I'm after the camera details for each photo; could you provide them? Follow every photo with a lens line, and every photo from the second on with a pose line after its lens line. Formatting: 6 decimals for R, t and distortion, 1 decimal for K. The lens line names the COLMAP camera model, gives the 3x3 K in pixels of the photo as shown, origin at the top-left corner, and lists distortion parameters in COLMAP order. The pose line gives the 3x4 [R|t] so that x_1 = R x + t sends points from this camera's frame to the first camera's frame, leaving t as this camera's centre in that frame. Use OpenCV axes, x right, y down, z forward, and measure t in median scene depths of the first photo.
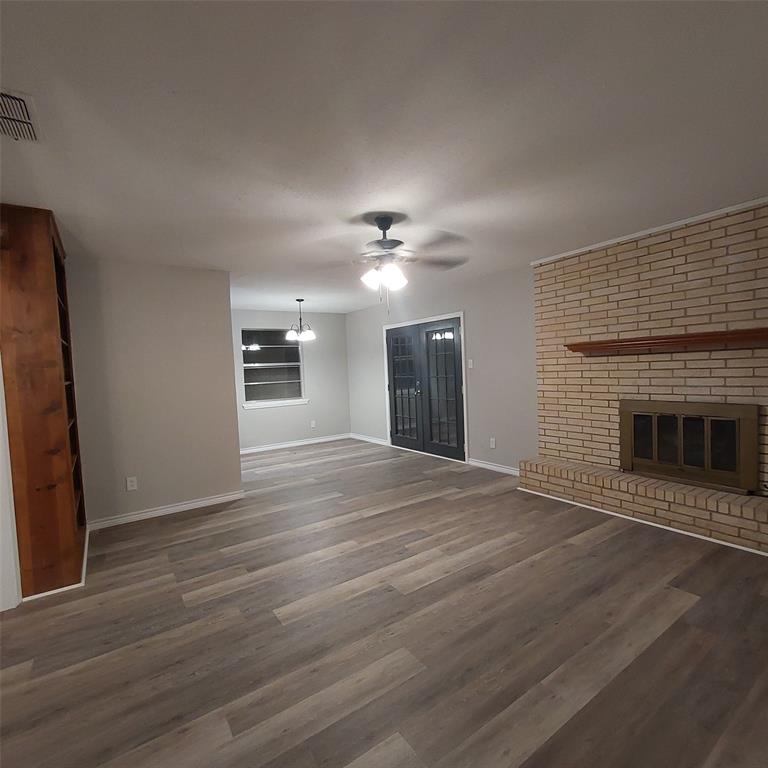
lens RADIAL K [[408.2, 0, 393.7], [0, 408.2, 389.1], [0, 0, 1]] dist [-0.002539, 0.002467]
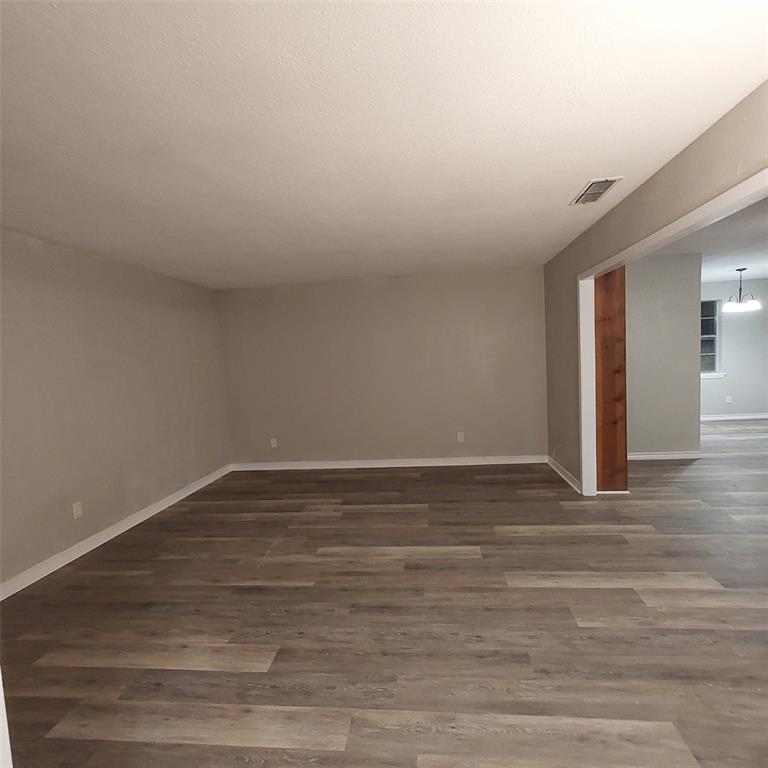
lens RADIAL K [[408.2, 0, 393.7], [0, 408.2, 389.1], [0, 0, 1]] dist [-0.002539, 0.002467]
pose [[0.752166, 0.053319, -0.656813, -0.310513], [-0.013582, 0.997764, 0.065443, 0.018998], [0.658834, -0.040303, 0.751208, -0.427149]]
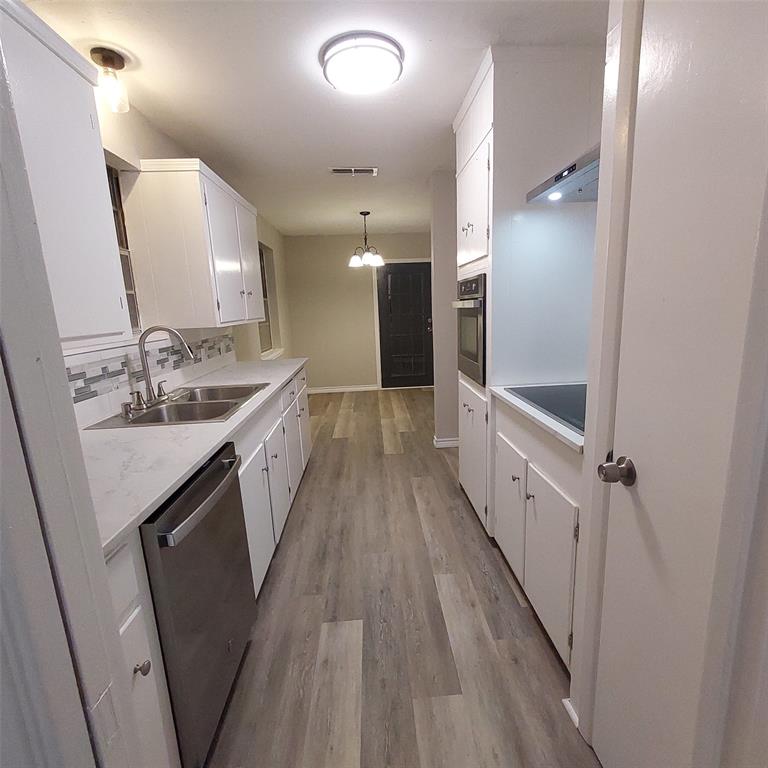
lens RADIAL K [[411.5, 0, 393.2], [0, 411.5, 387.9], [0, 0, 1]] dist [0.002271, 0.002306]
pose [[0.522277, -0.143976, 0.840534, -1.415478], [0.062295, 0.989453, 0.130776, 0.019847], [-0.850498, -0.015940, 0.525737, 0.832853]]
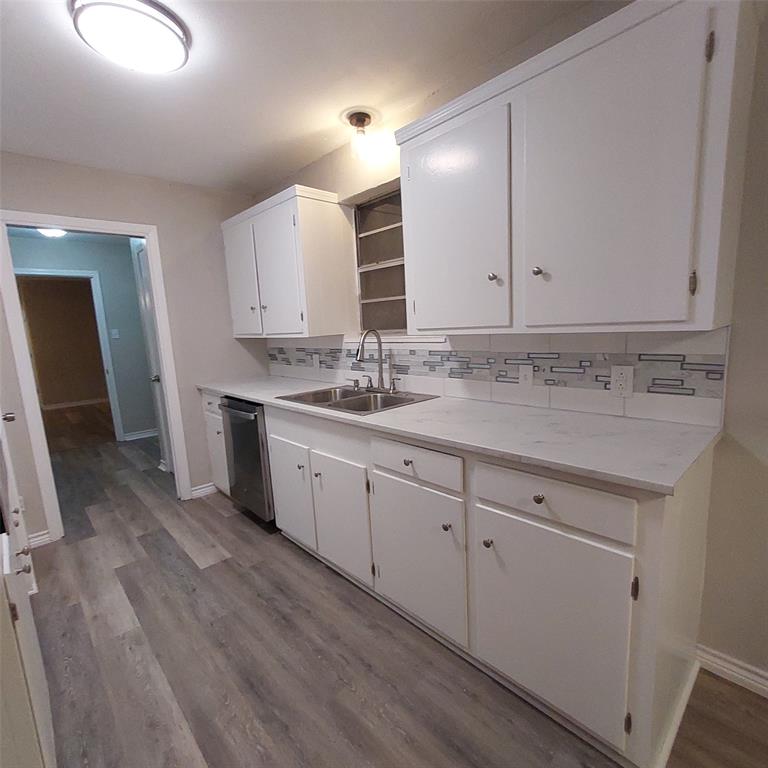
lens RADIAL K [[408.2, 0, 393.7], [0, 408.2, 389.1], [0, 0, 1]] dist [-0.002539, 0.002467]
pose [[0.152287, 0.196089, -0.968689, -0.532424], [-0.010366, 0.980383, 0.196827, -0.038926], [0.988282, -0.019933, 0.151332, 1.285033]]
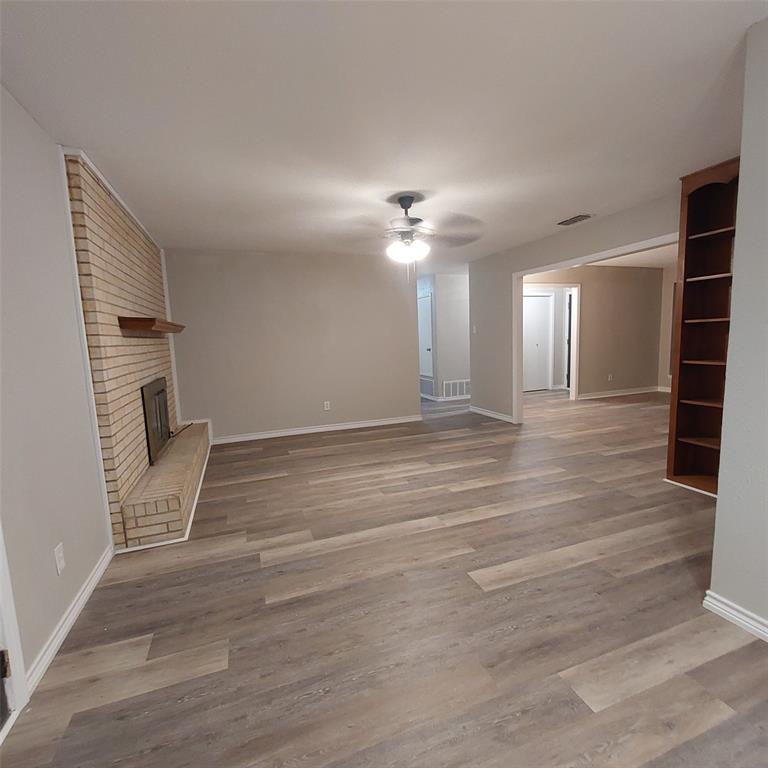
lens RADIAL K [[408.2, 0, 393.7], [0, 408.2, 389.1], [0, 0, 1]] dist [-0.002539, 0.002467]
pose [[-0.965119, 0.046406, 0.257667, -0.192863], [0.092106, 0.981434, 0.168237, -0.065509], [-0.245076, 0.186101, -0.951475, 1.614906]]
